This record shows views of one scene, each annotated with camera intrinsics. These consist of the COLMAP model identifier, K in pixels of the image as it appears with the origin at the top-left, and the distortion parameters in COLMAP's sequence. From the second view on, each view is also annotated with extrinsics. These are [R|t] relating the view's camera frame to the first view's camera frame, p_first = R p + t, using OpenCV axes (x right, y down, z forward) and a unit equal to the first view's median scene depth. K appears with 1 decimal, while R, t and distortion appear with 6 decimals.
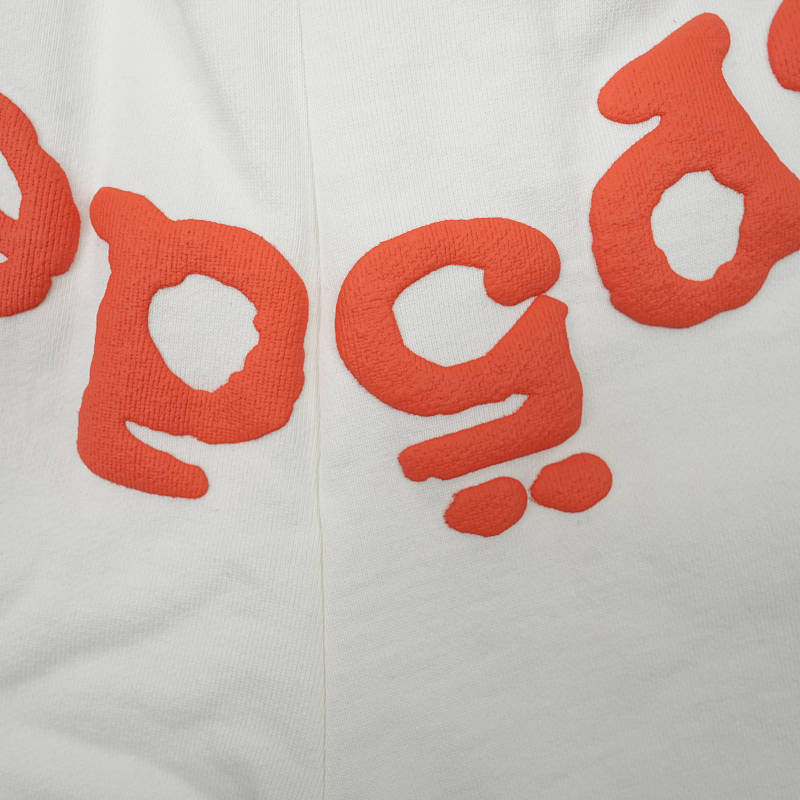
lens RADIAL K [[802.2, 0, 400.0], [0, 802.2, 400.0], [0, 0, 1]] dist [-0.019360, 0.009521]
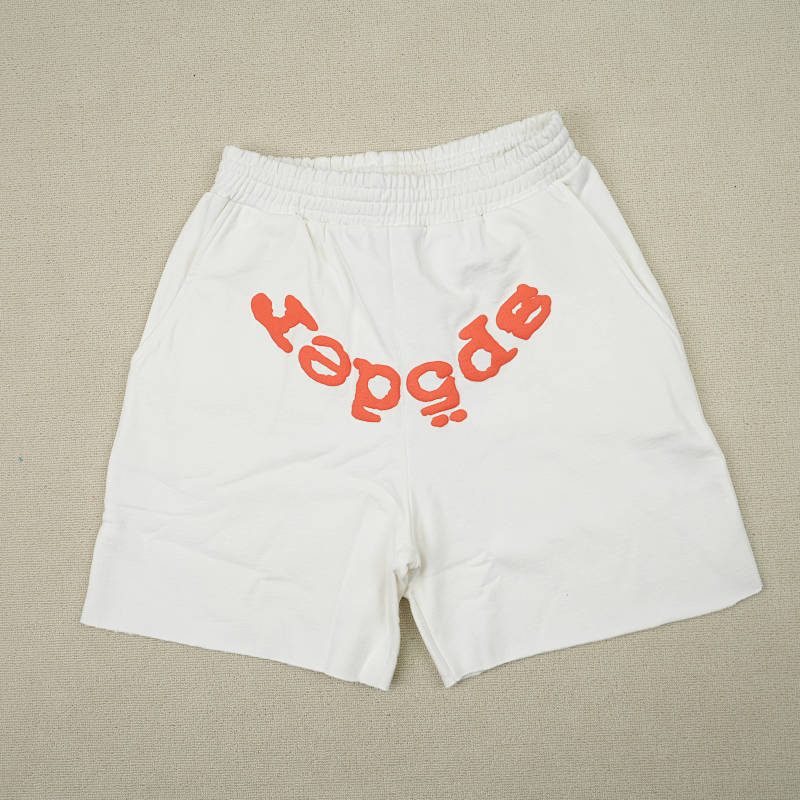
lens RADIAL K [[802.2, 0, 400.0], [0, 802.2, 400.0], [0, 0, 1]] dist [-0.019360, 0.009521]
pose [[0.998162, -0.045739, -0.039761, 0.068531], [0.042307, 0.995631, -0.083245, 0.400241], [0.043395, 0.081410, 0.995736, -3.786666]]
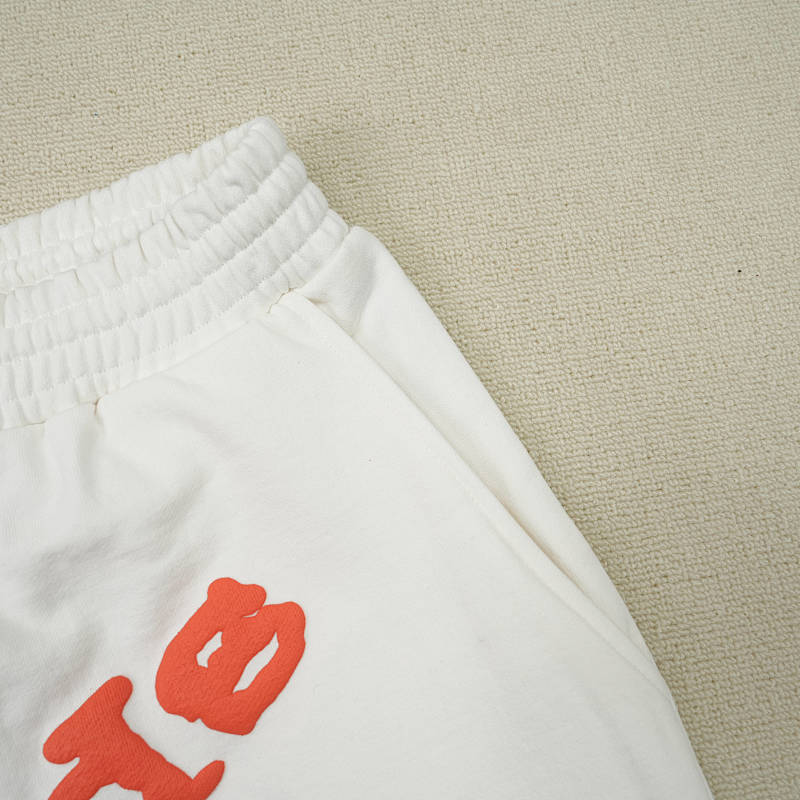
lens RADIAL K [[802.2, 0, 400.0], [0, 802.2, 400.0], [0, 0, 1]] dist [-0.019360, 0.009521]
pose [[0.989060, -0.141195, 0.042704, 1.015246], [0.146982, 0.967828, -0.204218, -0.632241], [-0.012496, 0.208260, 0.977994, -0.795849]]
